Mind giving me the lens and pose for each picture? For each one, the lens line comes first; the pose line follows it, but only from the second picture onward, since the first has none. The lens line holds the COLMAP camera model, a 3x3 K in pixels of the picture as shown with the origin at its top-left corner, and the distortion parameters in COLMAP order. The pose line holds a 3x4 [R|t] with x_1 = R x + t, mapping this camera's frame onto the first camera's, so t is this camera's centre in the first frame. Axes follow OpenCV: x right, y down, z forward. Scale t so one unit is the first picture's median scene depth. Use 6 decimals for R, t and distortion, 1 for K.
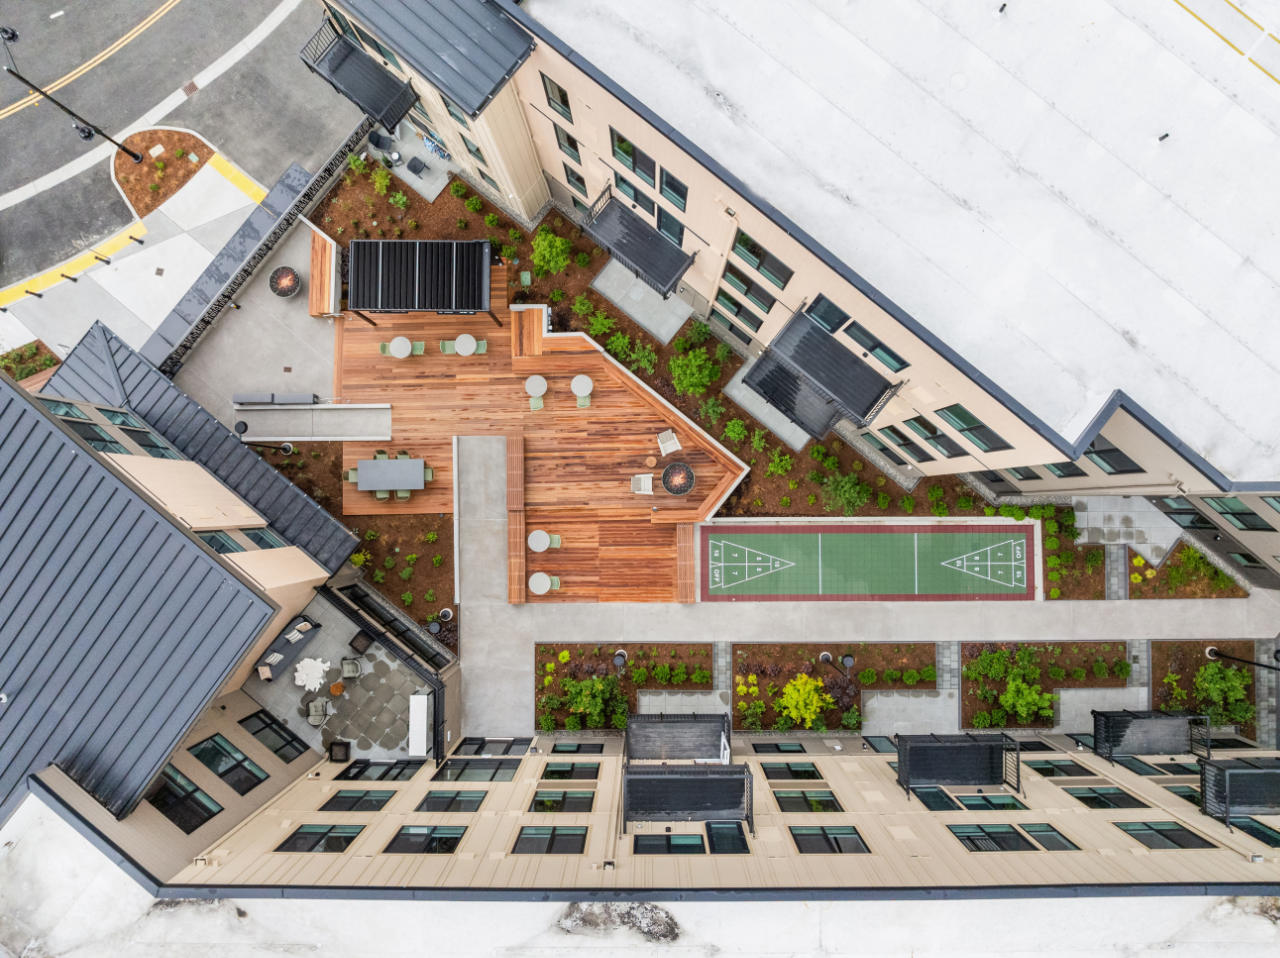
lens RADIAL K [[895.2, 0, 641.3], [0, 895.2, 482.2], [0, 0, 1]] dist [-0.003275, -0.002203]
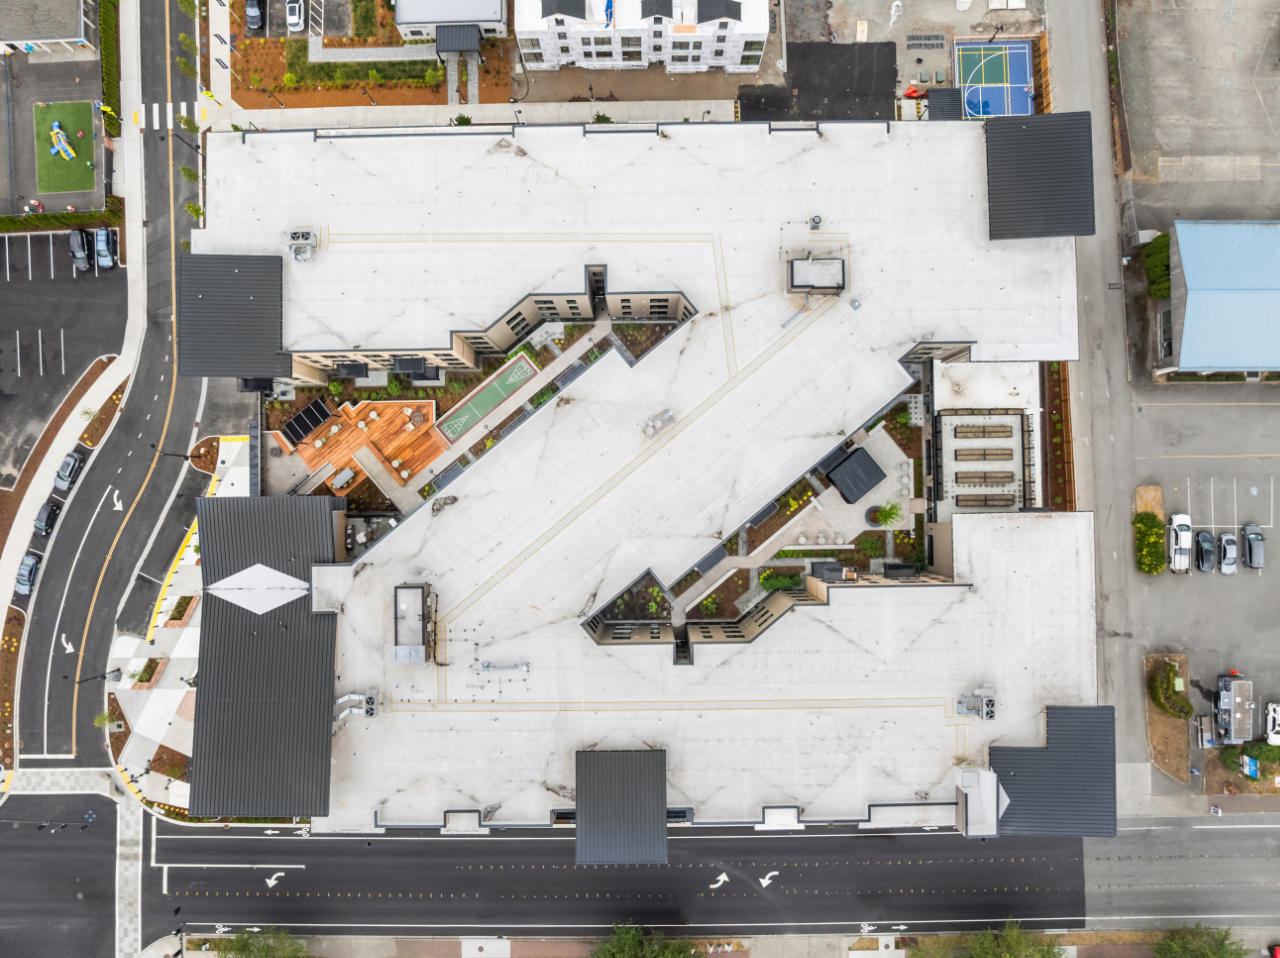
lens RADIAL K [[895.2, 0, 636.6], [0, 895.2, 480.4], [0, 0, 1]] dist [-0.003275, -0.002203]
pose [[0.769975, -0.638031, 0.007450, 0.446427], [0.637998, 0.770011, 0.006442, 0.599636], [-0.009846, -0.000207, 0.999952, -1.989664]]
